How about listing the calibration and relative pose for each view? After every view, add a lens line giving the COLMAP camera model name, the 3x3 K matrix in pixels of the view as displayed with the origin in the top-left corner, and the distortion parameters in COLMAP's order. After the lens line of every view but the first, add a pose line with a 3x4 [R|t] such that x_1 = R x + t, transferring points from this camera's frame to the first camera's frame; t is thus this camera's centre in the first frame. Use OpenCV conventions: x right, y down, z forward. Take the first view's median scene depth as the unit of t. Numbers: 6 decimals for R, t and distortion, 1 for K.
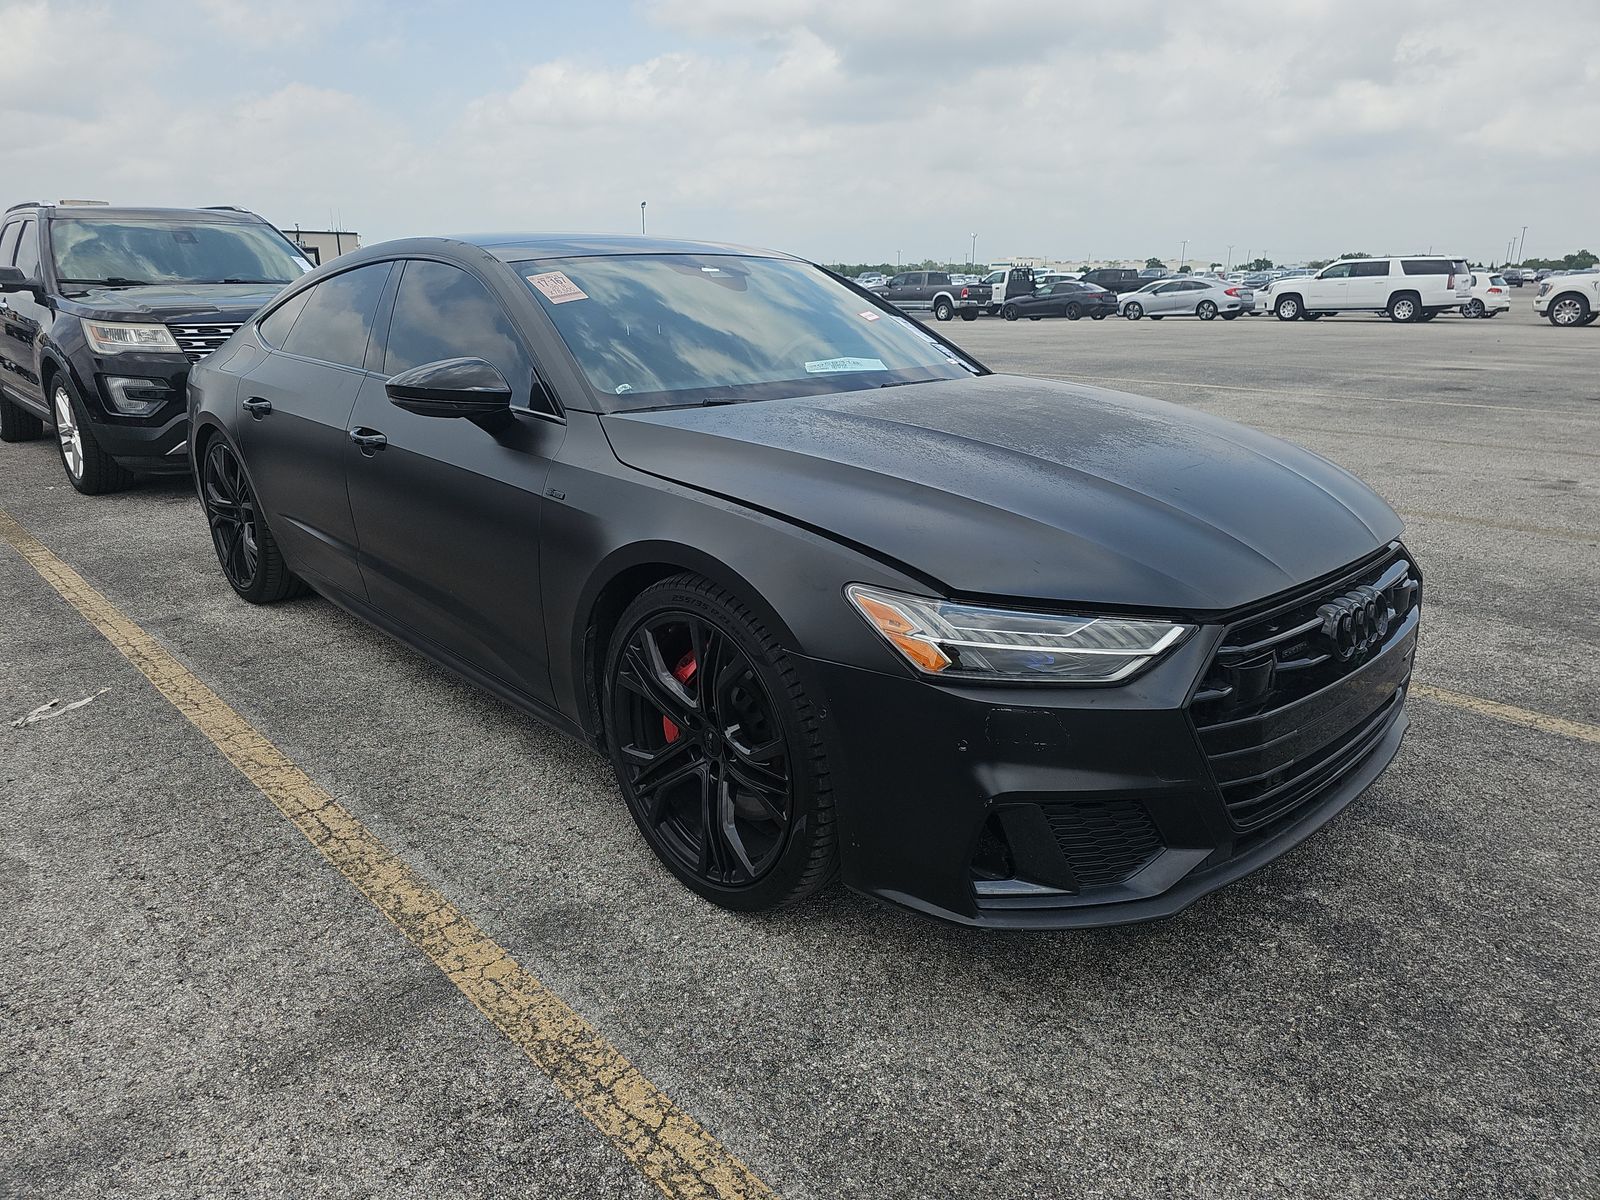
lens RADIAL K [[1066.2, 0, 802.6], [0, 1066.2, 598.7], [0, 0, 1]] dist [0.011323, 0.000266]
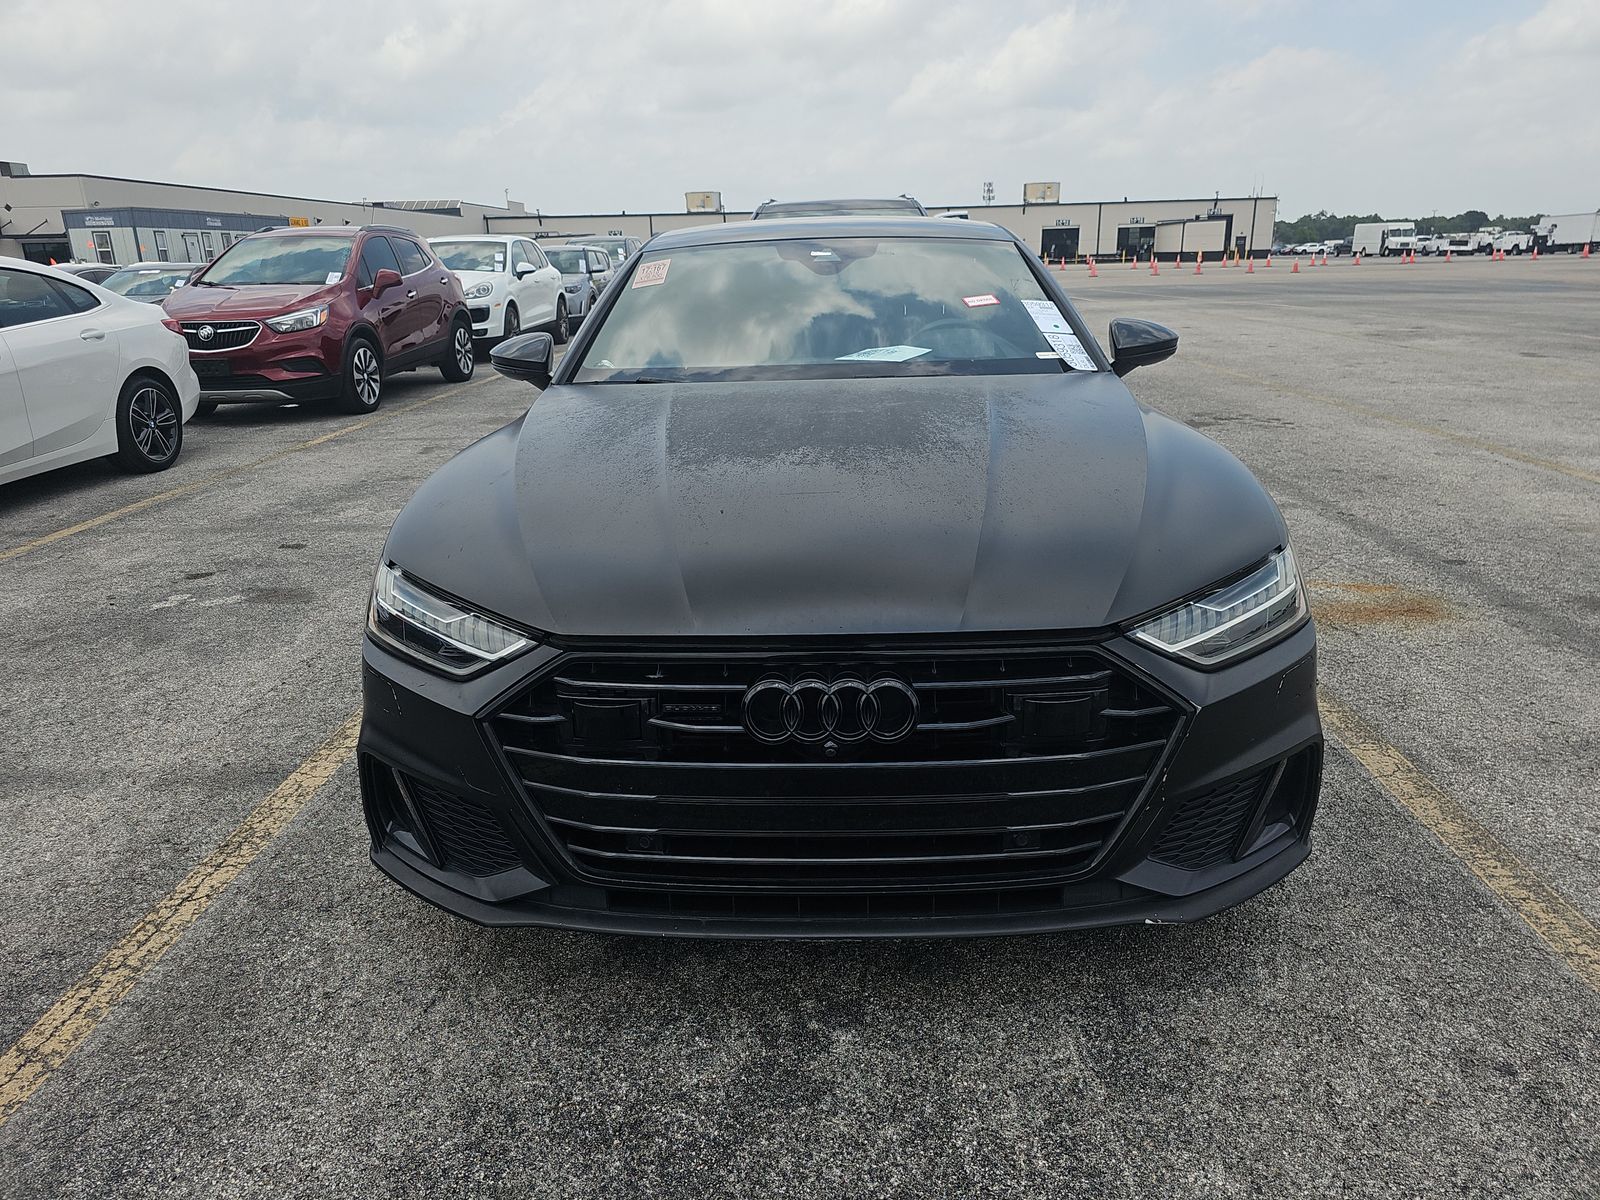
lens RADIAL K [[1078.1, 0, 825.3], [0, 1078.1, 601.6], [0, 0, 1]] dist [0.027250, -0.029036]
pose [[0.704785, 0.202852, -0.679801, 1.034080], [-0.183505, 0.977763, 0.101514, -0.134295], [0.685277, 0.053201, 0.726337, 0.413401]]
